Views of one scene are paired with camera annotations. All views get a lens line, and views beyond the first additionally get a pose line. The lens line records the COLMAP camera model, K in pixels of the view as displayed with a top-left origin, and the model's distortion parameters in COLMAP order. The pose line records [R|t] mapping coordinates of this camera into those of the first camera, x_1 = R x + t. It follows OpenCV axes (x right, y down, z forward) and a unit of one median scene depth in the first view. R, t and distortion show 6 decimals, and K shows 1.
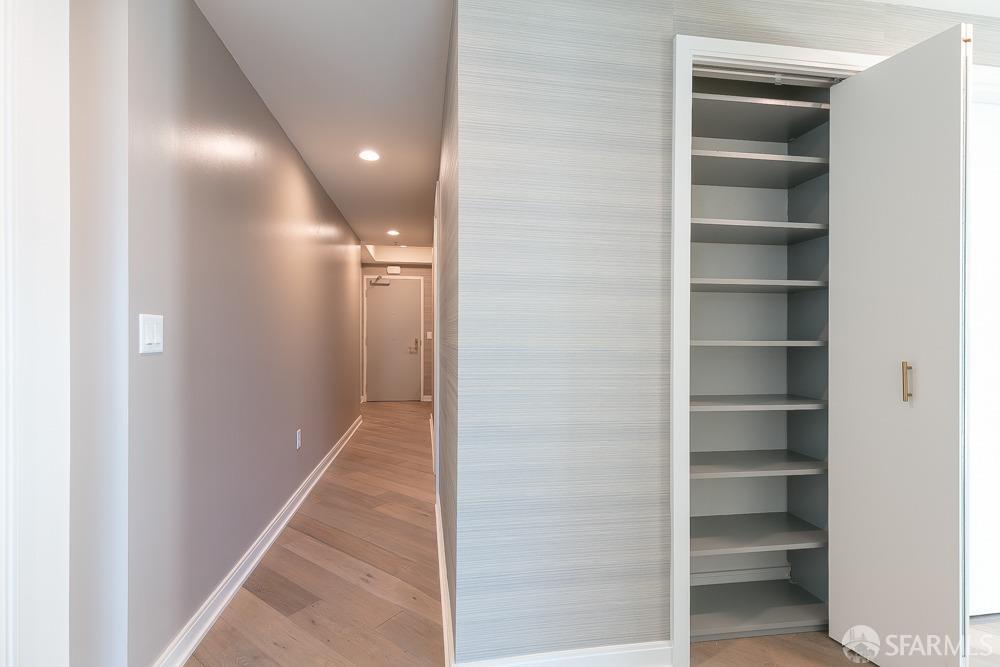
lens RADIAL K [[449.8, 0, 496.1], [0, 449.8, 337.0], [0, 0, 1]] dist [0.001494, -0.000076]
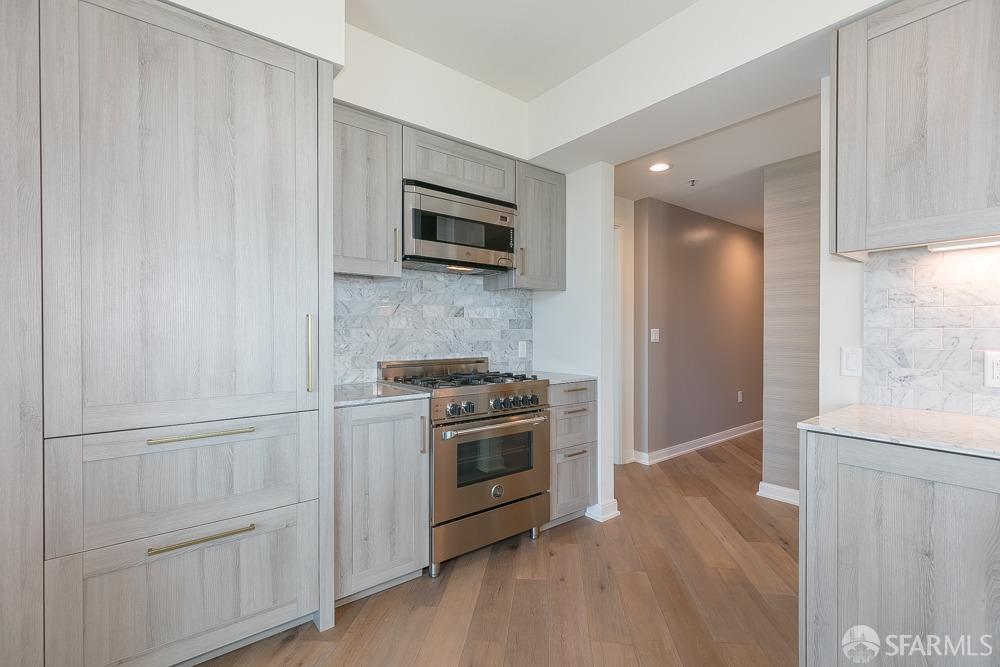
lens RADIAL K [[449.8, 0, 498.5], [0, 449.8, 330.4], [0, 0, 1]] dist [0.001494, -0.000076]
pose [[0.502103, -0.003500, -0.864801, 1.159569], [0.010423, 0.999944, 0.002004, -0.054665], [0.864745, -0.010020, 0.502111, -1.243796]]
